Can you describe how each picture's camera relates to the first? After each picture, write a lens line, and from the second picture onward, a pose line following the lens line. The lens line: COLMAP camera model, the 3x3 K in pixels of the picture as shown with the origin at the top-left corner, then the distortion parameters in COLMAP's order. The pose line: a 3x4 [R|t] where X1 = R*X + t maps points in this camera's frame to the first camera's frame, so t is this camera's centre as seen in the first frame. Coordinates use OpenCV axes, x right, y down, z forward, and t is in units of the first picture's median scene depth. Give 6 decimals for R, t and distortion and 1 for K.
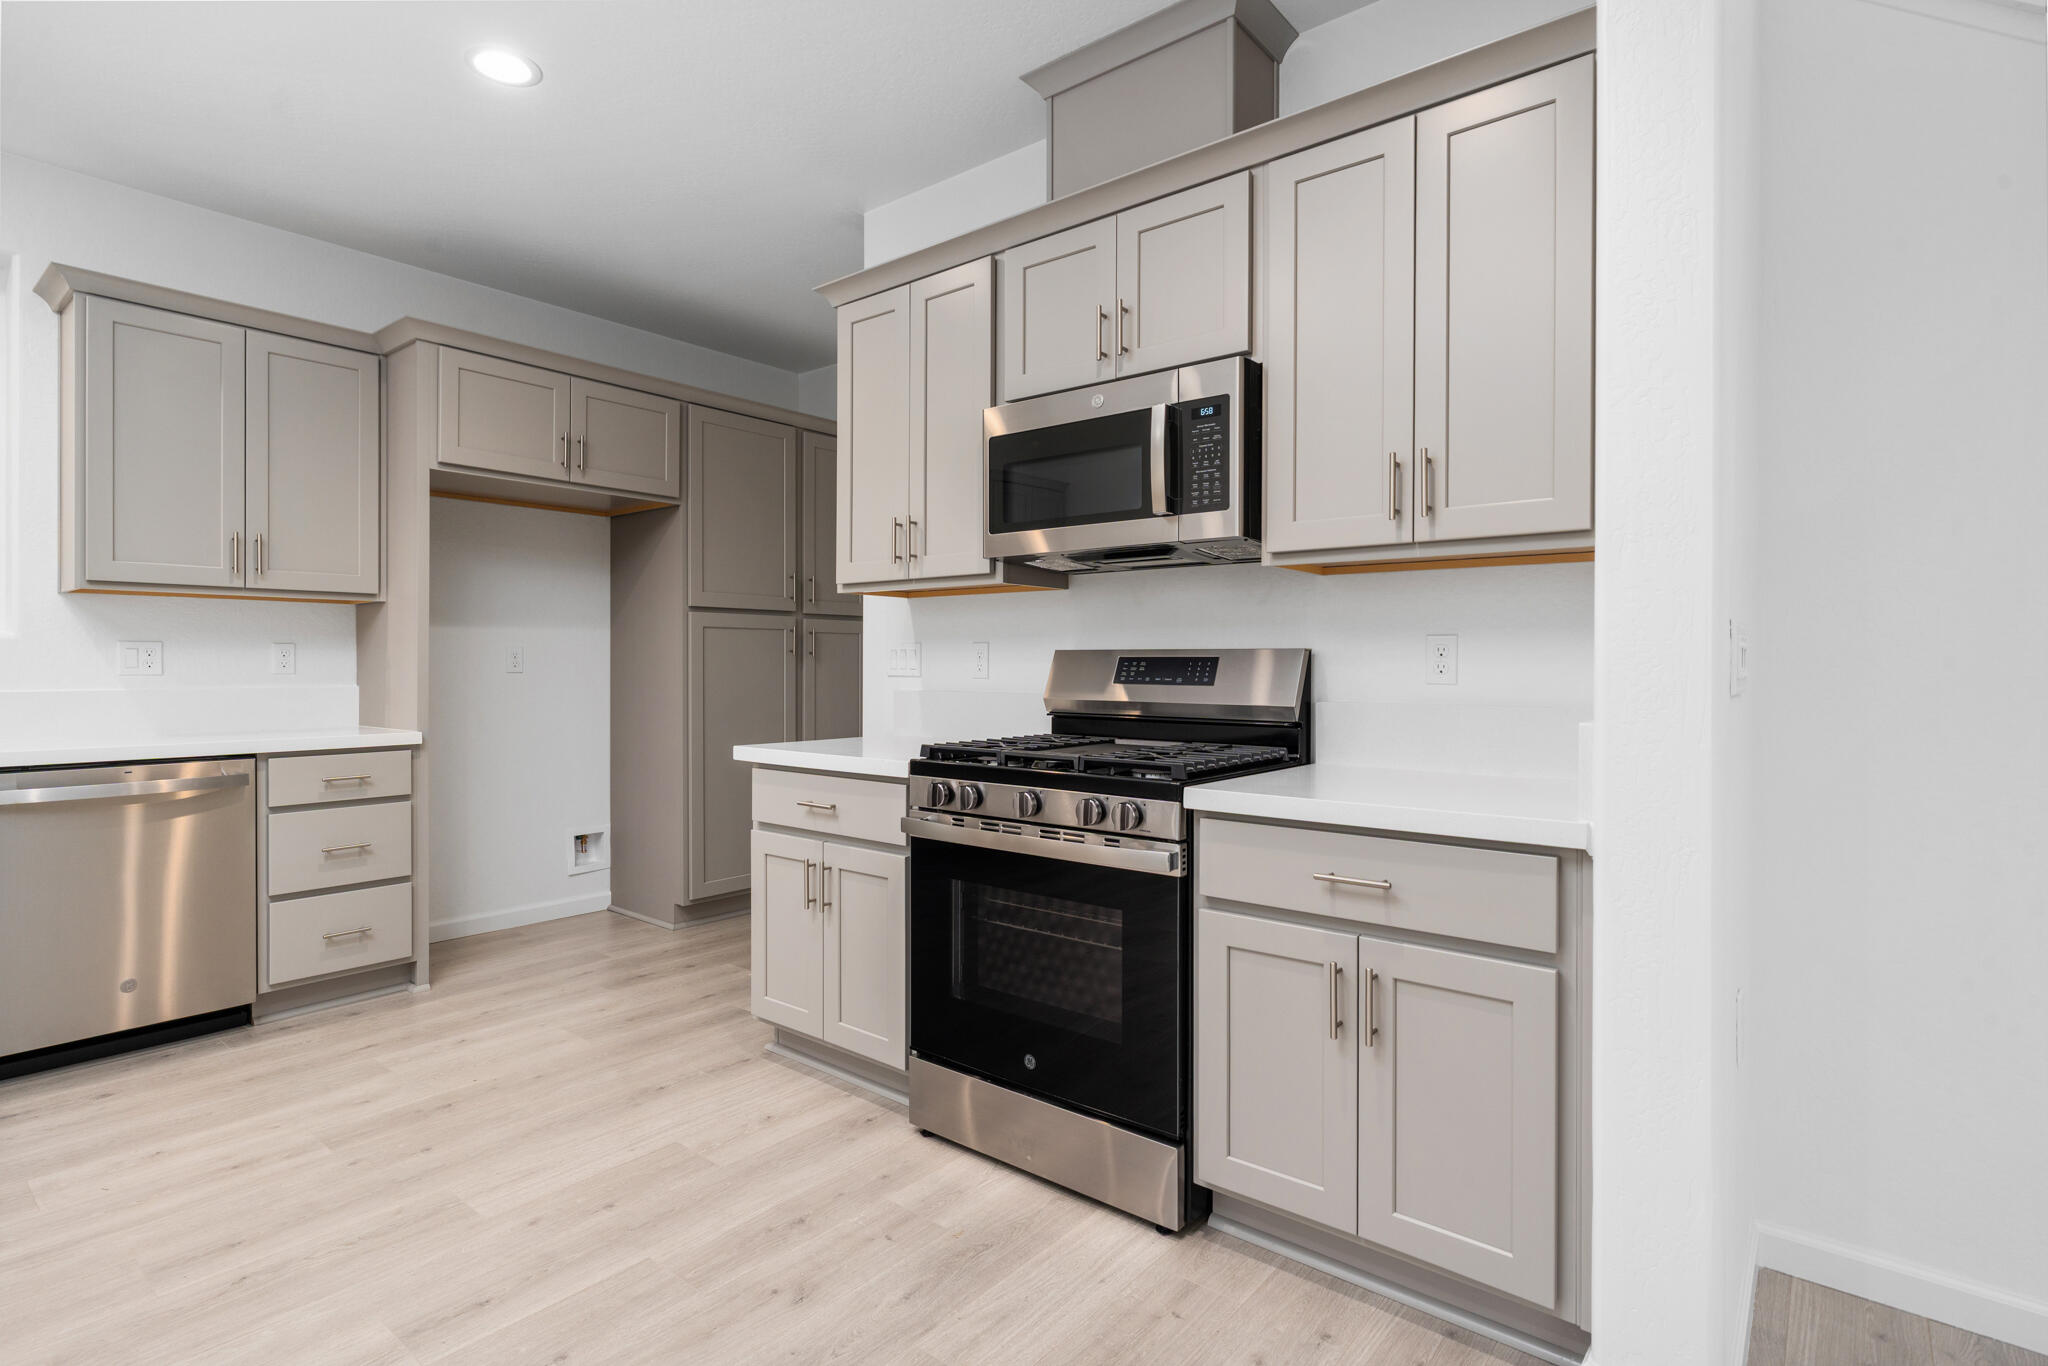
lens RADIAL K [[1008.1, 0, 1020.8], [0, 1008.1, 666.4], [0, 0, 1]] dist [-0.003200, 0.000664]
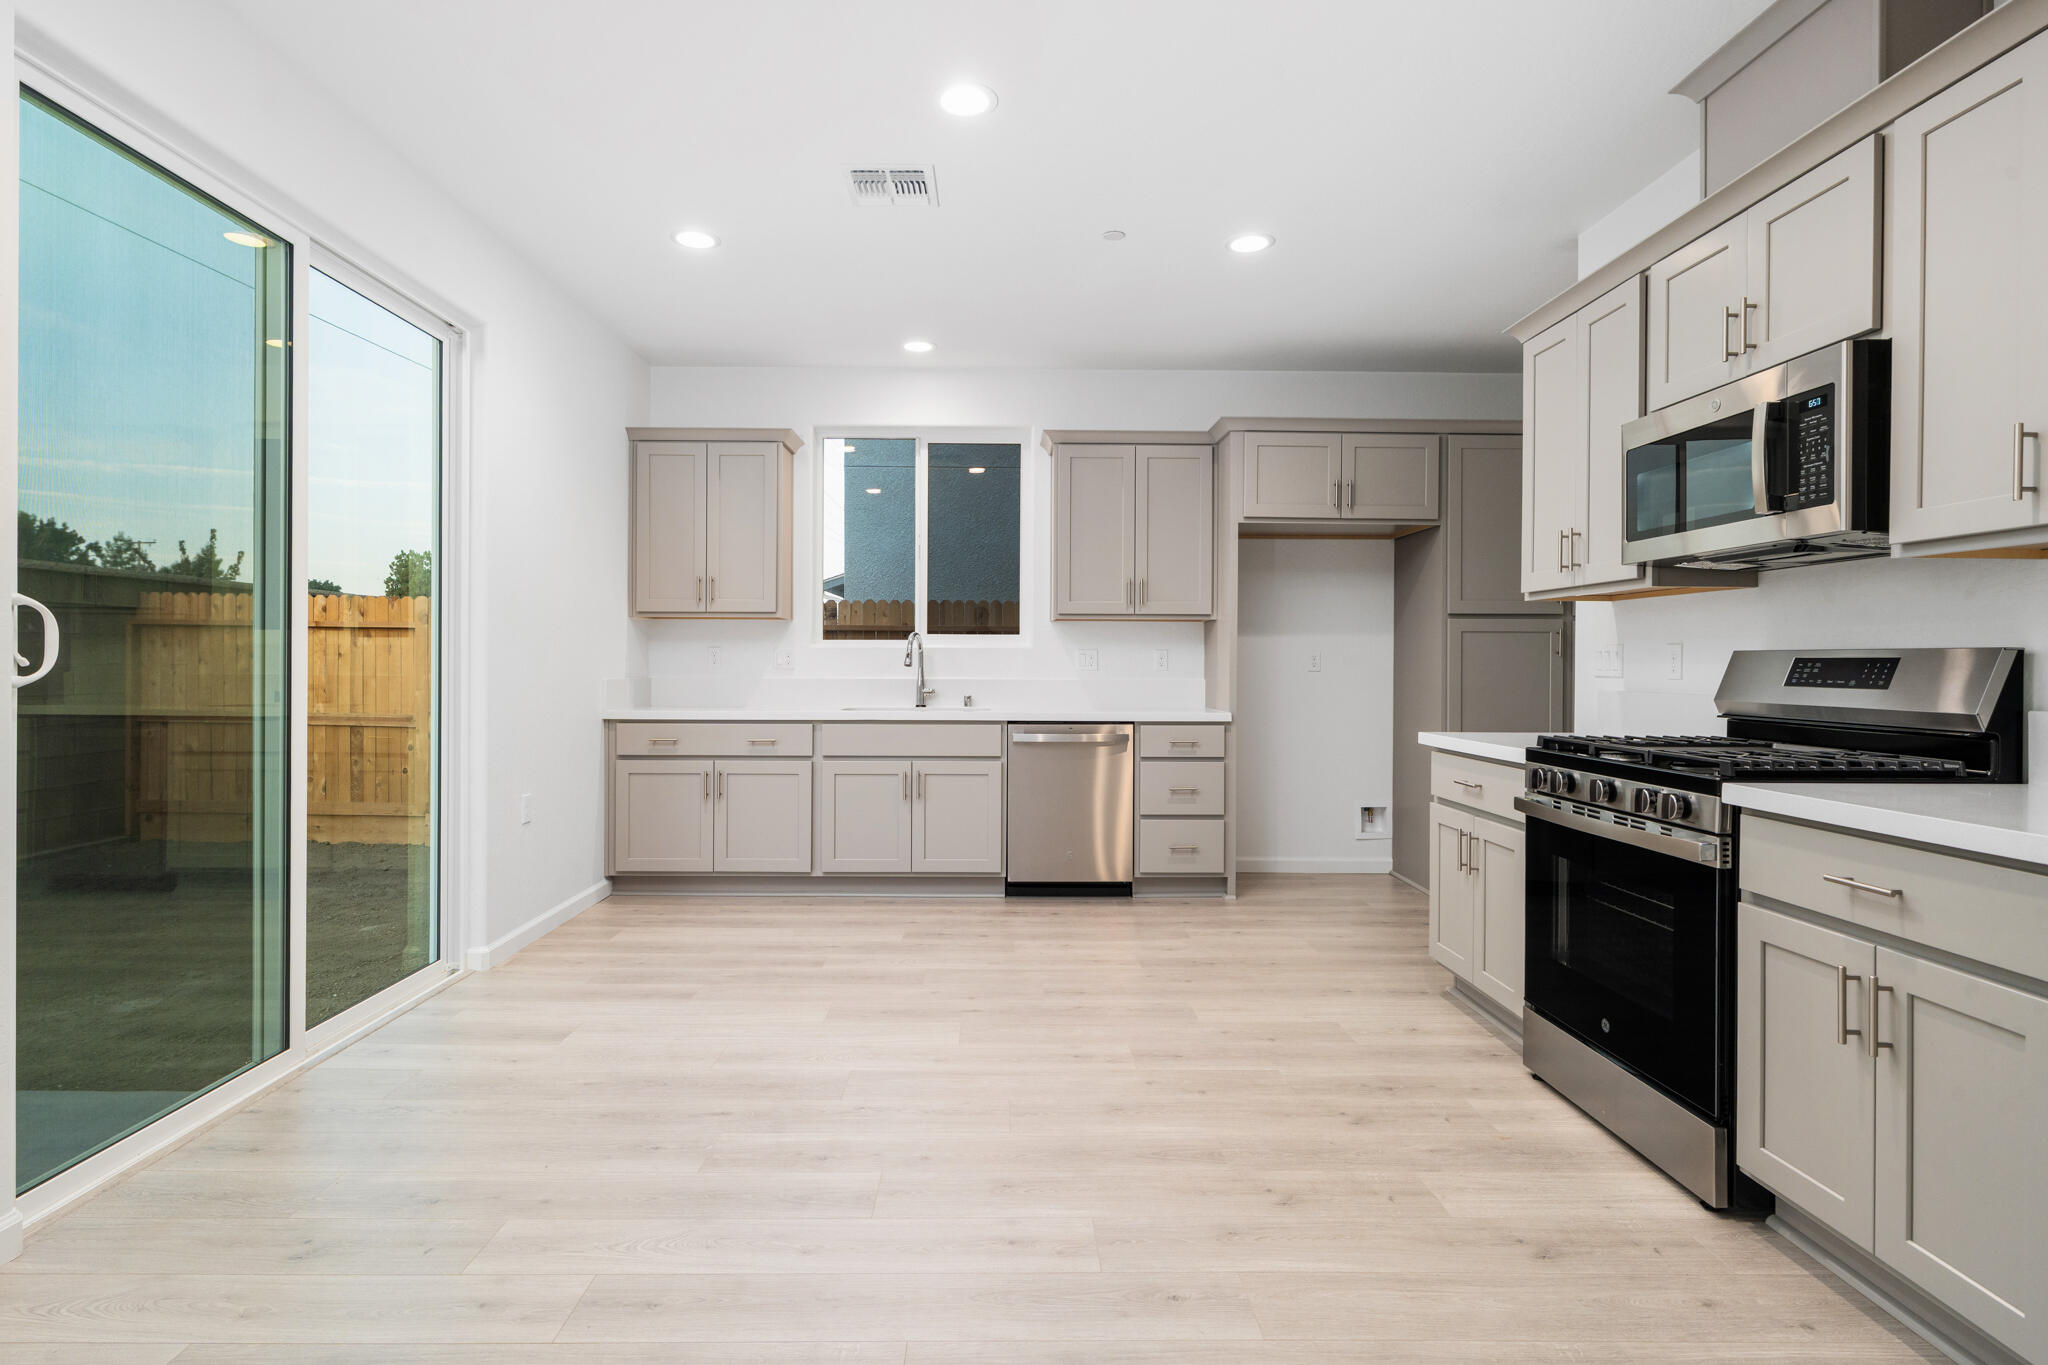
lens RADIAL K [[1011.8, 0, 1003.0], [0, 1011.8, 667.6], [0, 0, 1]] dist [-0.002008, 0.000386]
pose [[0.639462, 0.005069, -0.768806, 0.369084], [-0.005414, 0.999983, 0.002090, 0.001809], [0.768804, 0.002825, 0.639478, -0.181634]]
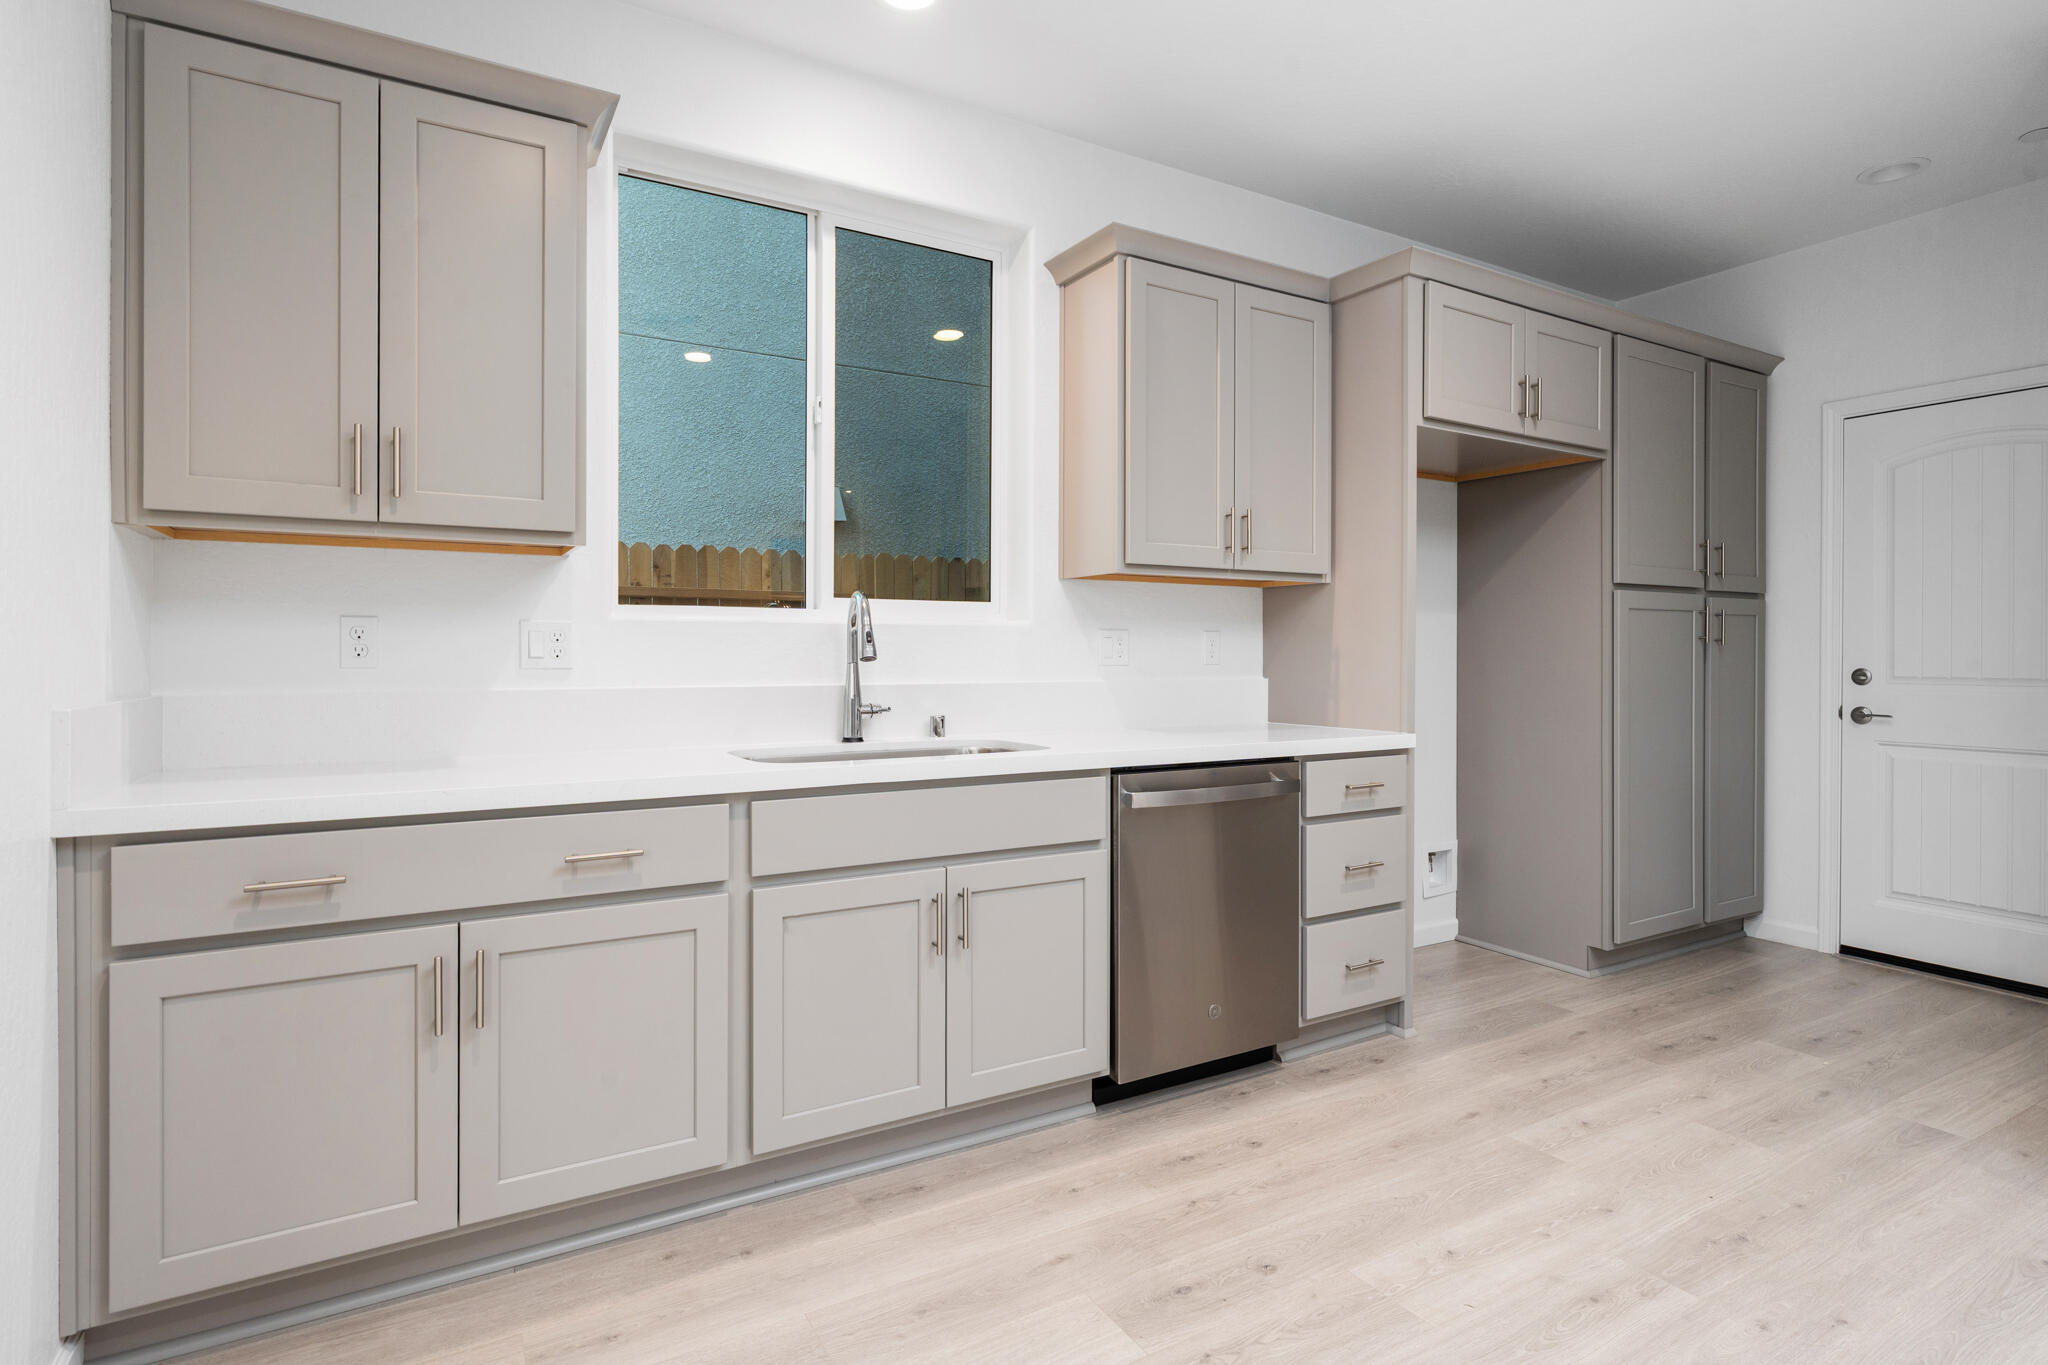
lens RADIAL K [[1028.7, 0, 1019.3], [0, 1028.7, 657.0], [0, 0, 1]] dist [-0.004266, 0.000531]
pose [[0.936440, 0.002452, -0.350819, -0.801184], [-0.001928, 0.999996, 0.001841, -0.001076], [0.350822, -0.001048, 0.936442, 0.086937]]
